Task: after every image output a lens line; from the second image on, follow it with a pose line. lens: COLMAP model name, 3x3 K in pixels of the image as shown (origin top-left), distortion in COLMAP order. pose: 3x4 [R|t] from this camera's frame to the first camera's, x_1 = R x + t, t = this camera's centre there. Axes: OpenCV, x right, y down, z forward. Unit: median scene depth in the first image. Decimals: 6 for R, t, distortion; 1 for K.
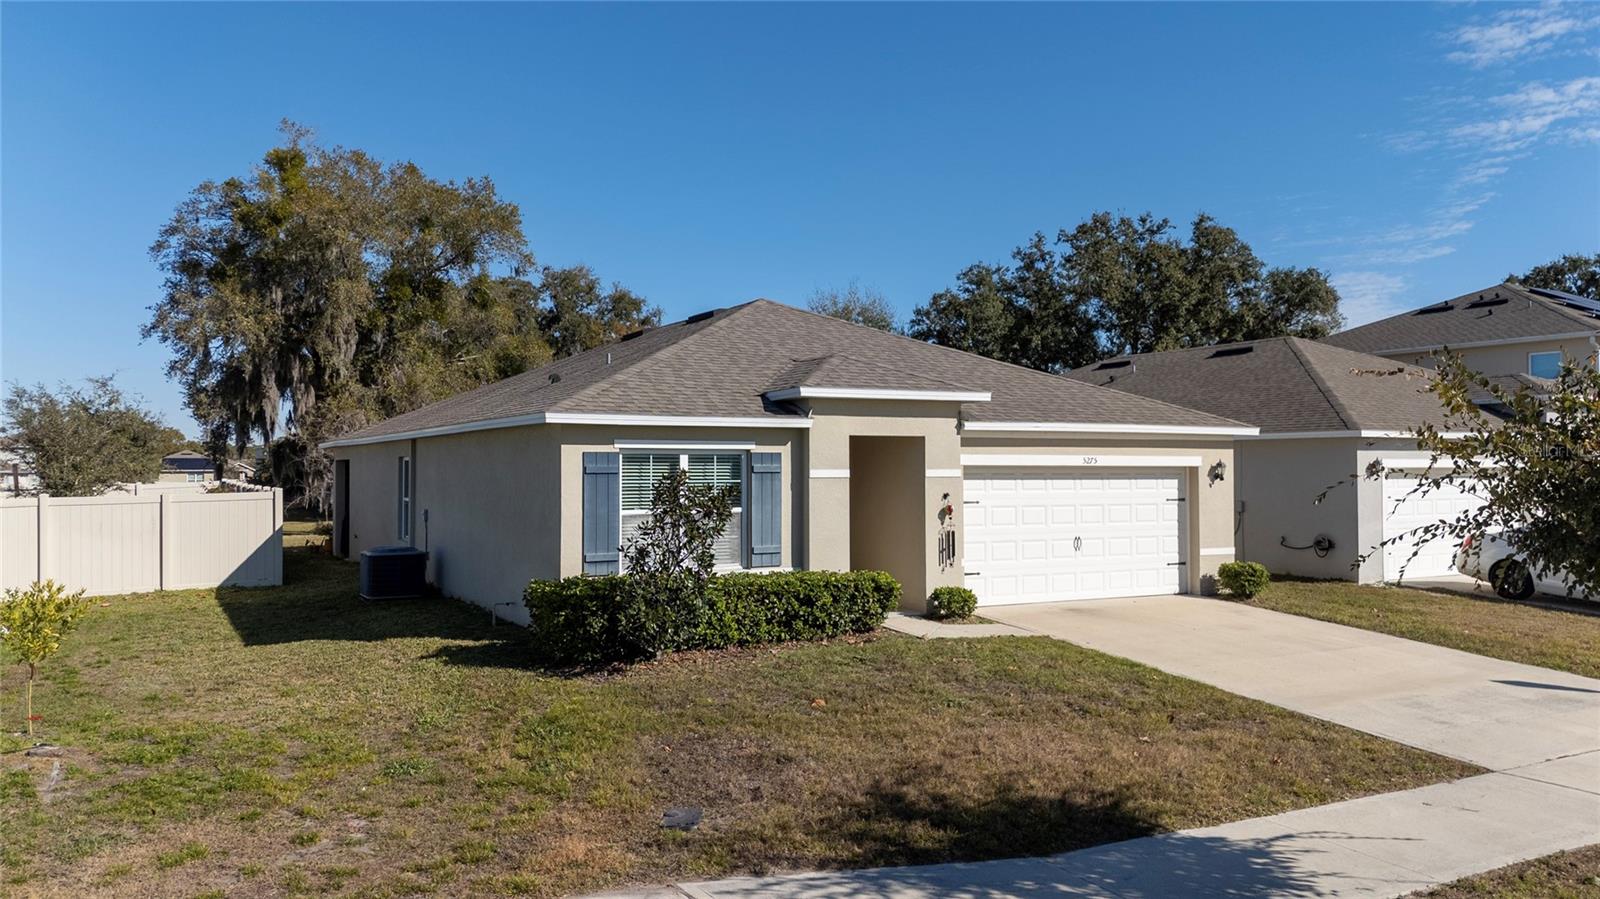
lens RADIAL K [[1175.8, 0, 800.0], [0, 1175.8, 449.5], [0, 0, 1]] dist [0.063205, -0.000238]
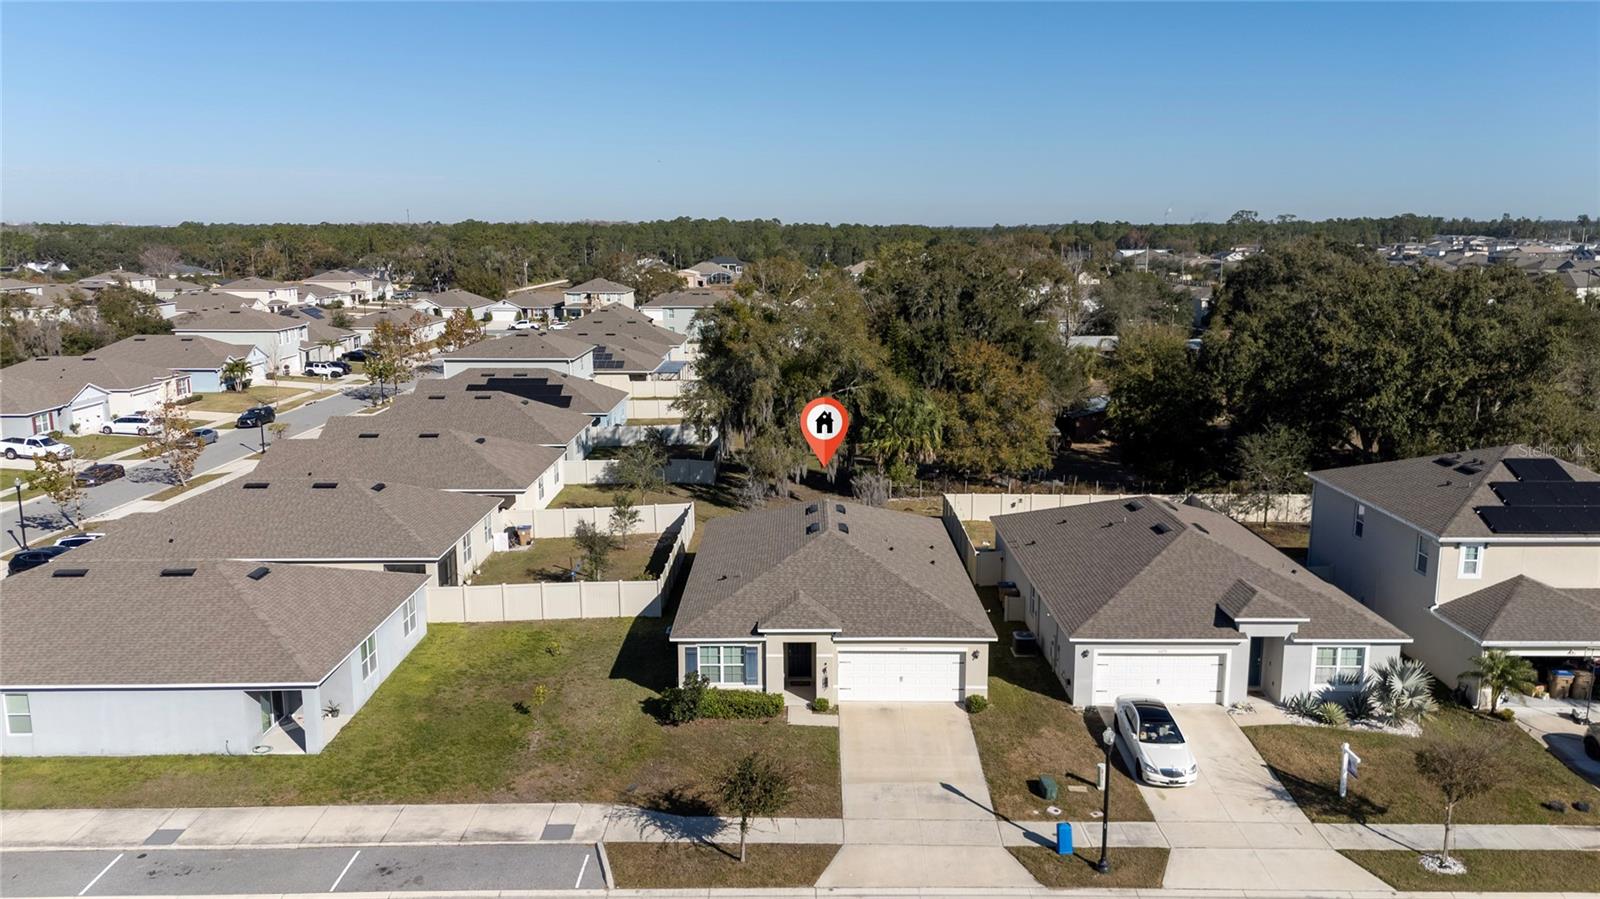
lens RADIAL K [[1169.3, 0, 806.4], [0, 1169.3, 472.7], [0, 0, 1]] dist [0.136834, -0.150108]
pose [[0.870174, 0.105397, -0.481341, 1.279874], [0.005014, 0.974911, 0.222537, -0.944707], [0.492719, -0.196060, 0.847814, -1.149846]]
